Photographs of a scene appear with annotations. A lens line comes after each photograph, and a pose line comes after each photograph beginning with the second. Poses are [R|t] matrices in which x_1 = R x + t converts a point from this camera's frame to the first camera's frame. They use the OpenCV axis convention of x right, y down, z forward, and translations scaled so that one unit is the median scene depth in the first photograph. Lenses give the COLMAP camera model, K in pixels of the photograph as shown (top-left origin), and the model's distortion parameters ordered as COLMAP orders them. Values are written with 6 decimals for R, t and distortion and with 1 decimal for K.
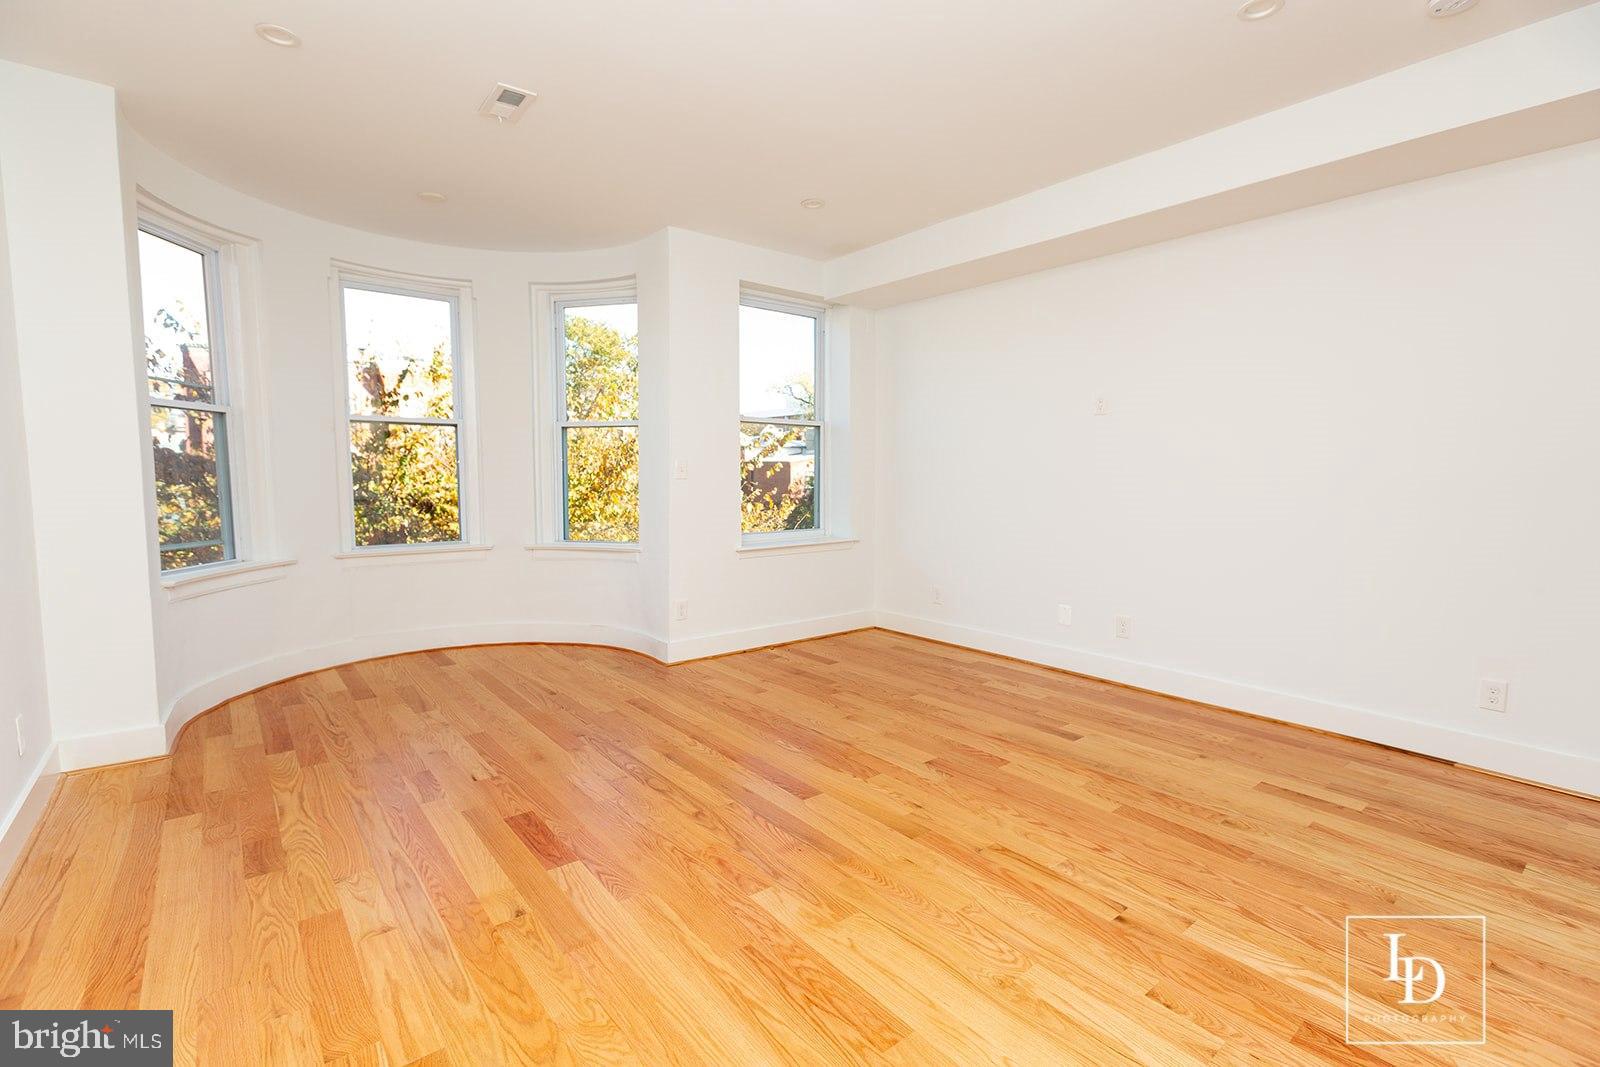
lens RADIAL K [[728.9, 0, 818.7], [0, 728.9, 522.5], [0, 0, 1]] dist [0.006349, 0.000371]
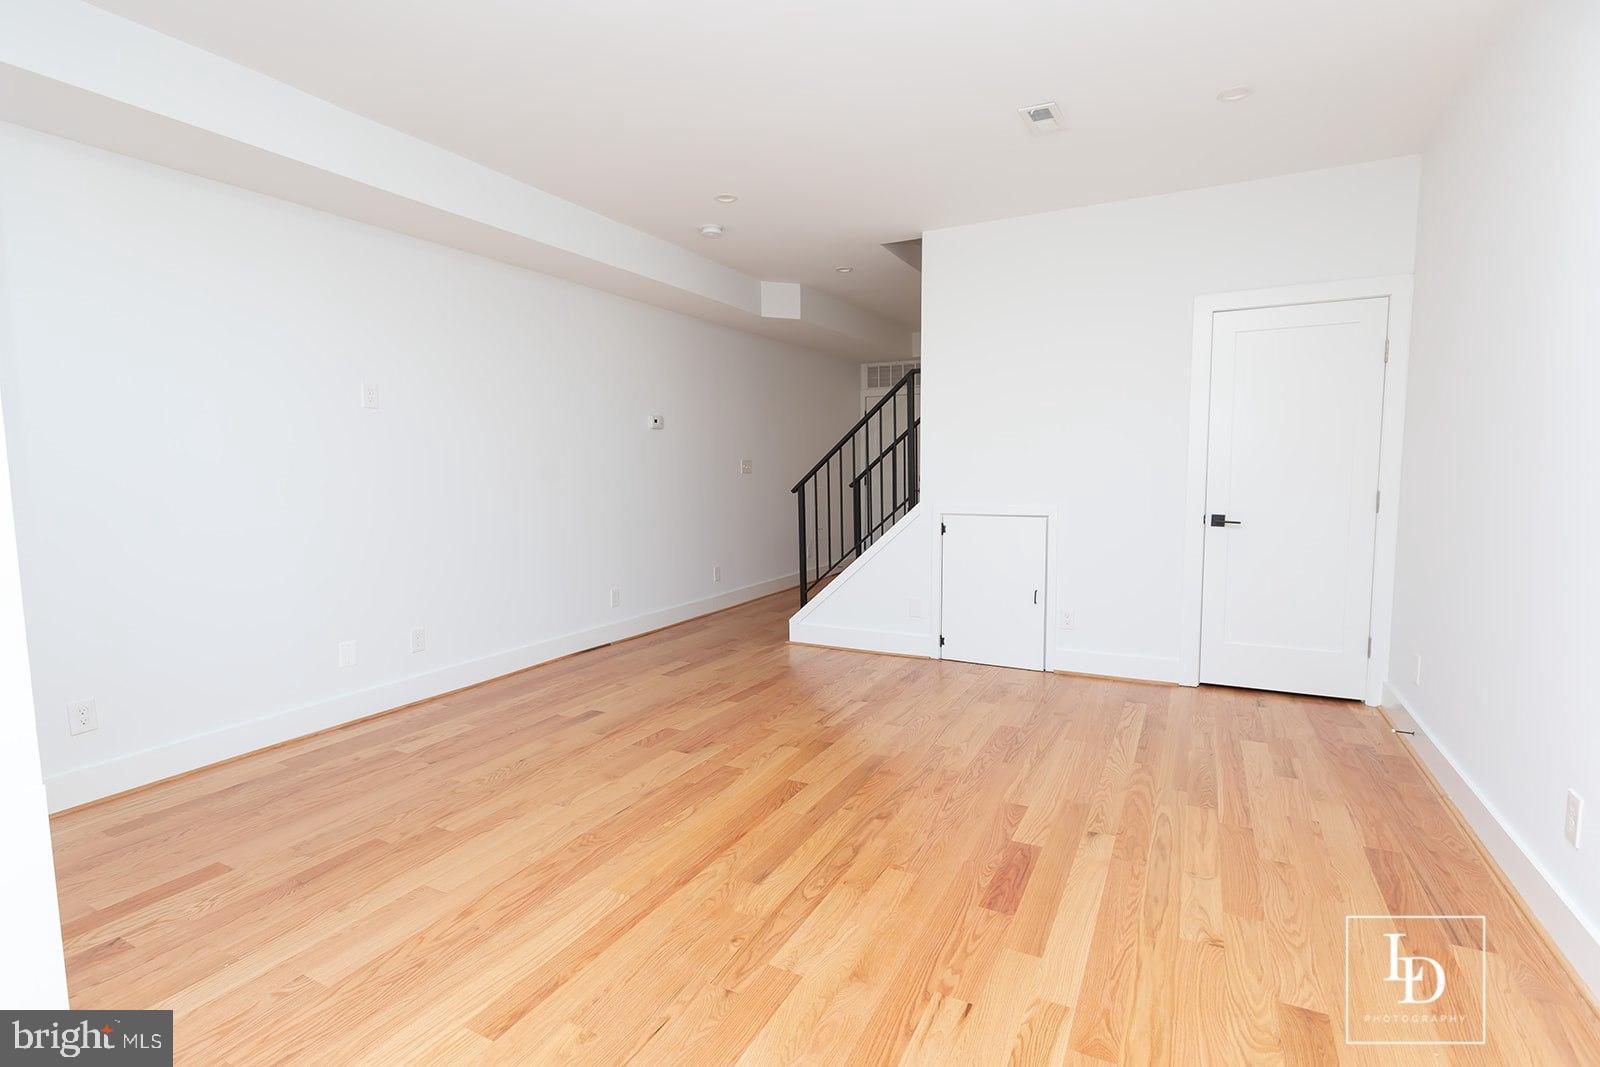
lens RADIAL K [[728.9, 0, 818.7], [0, 728.9, 522.5], [0, 0, 1]] dist [0.006349, 0.000371]
pose [[-0.379535, -0.070899, 0.922457, -0.967638], [0.071024, 0.991884, 0.105457, -0.103708], [-0.922447, 0.105541, -0.371420, 1.331124]]
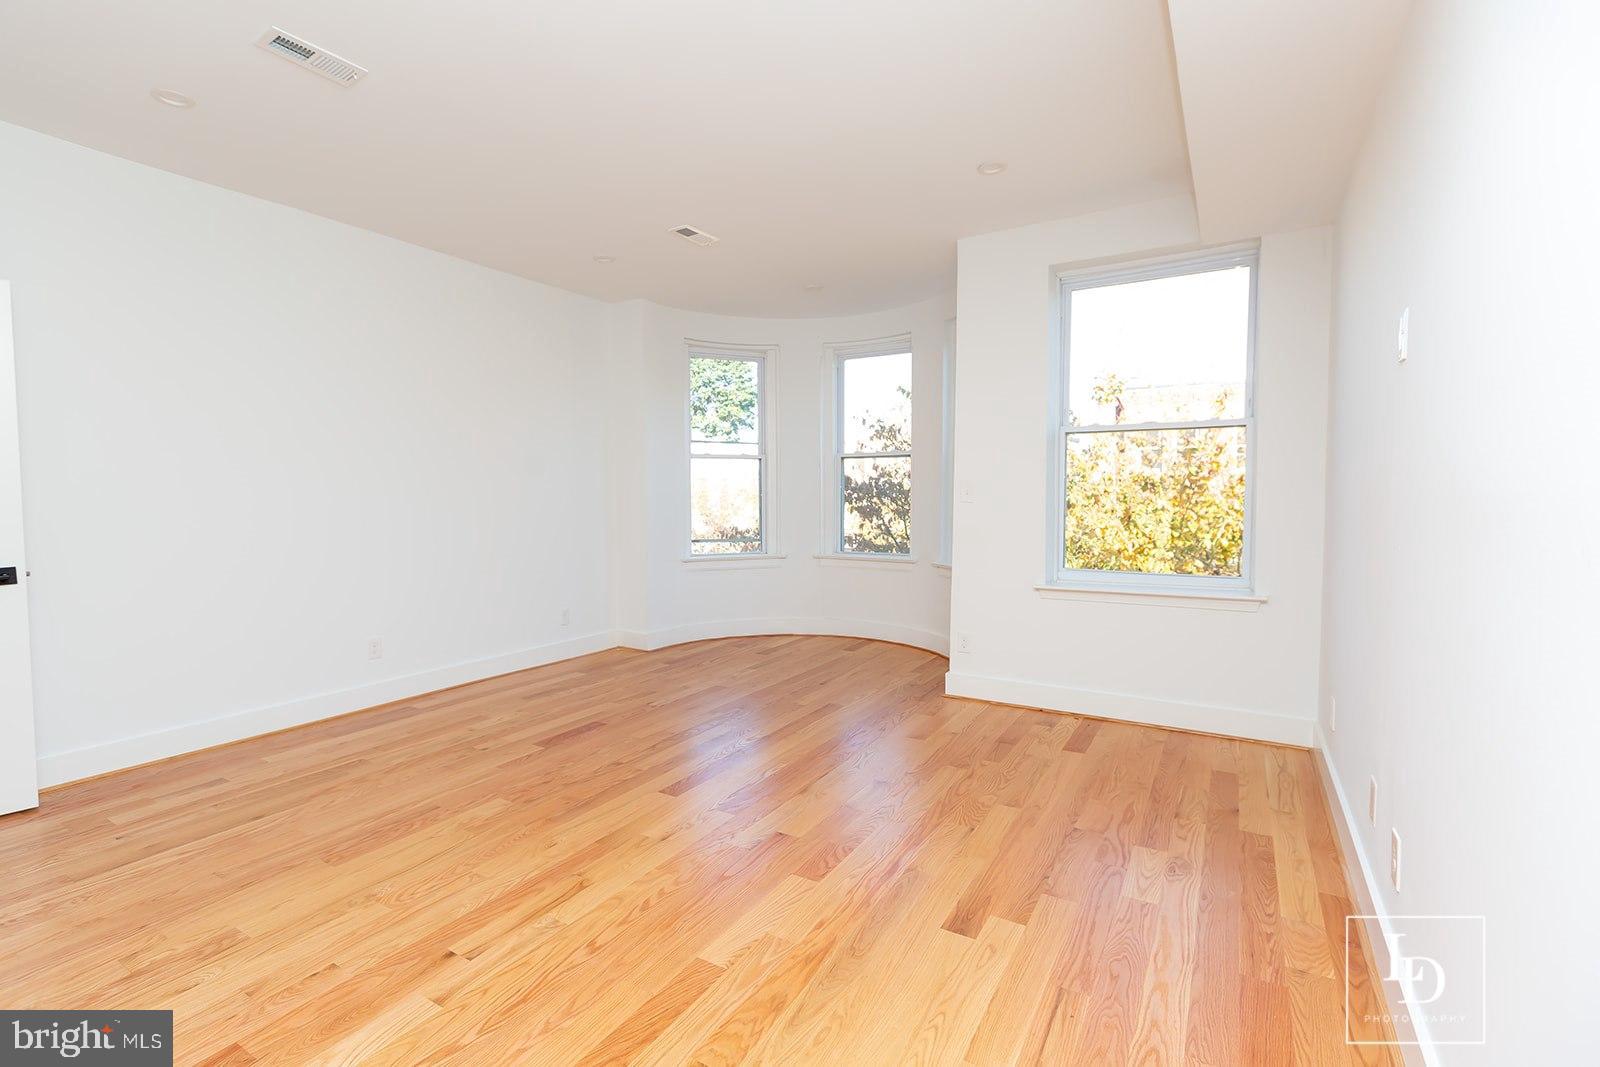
lens RADIAL K [[757.6, 0, 800.0], [0, 757.6, 533.5], [0, 0, 1]] dist [0.002604, 0.000283]
pose [[0.308851, 0.042322, -0.950168, 1.115886], [-0.060098, 0.997882, 0.024913, -0.052022], [0.949210, 0.049409, 0.310740, 0.823648]]
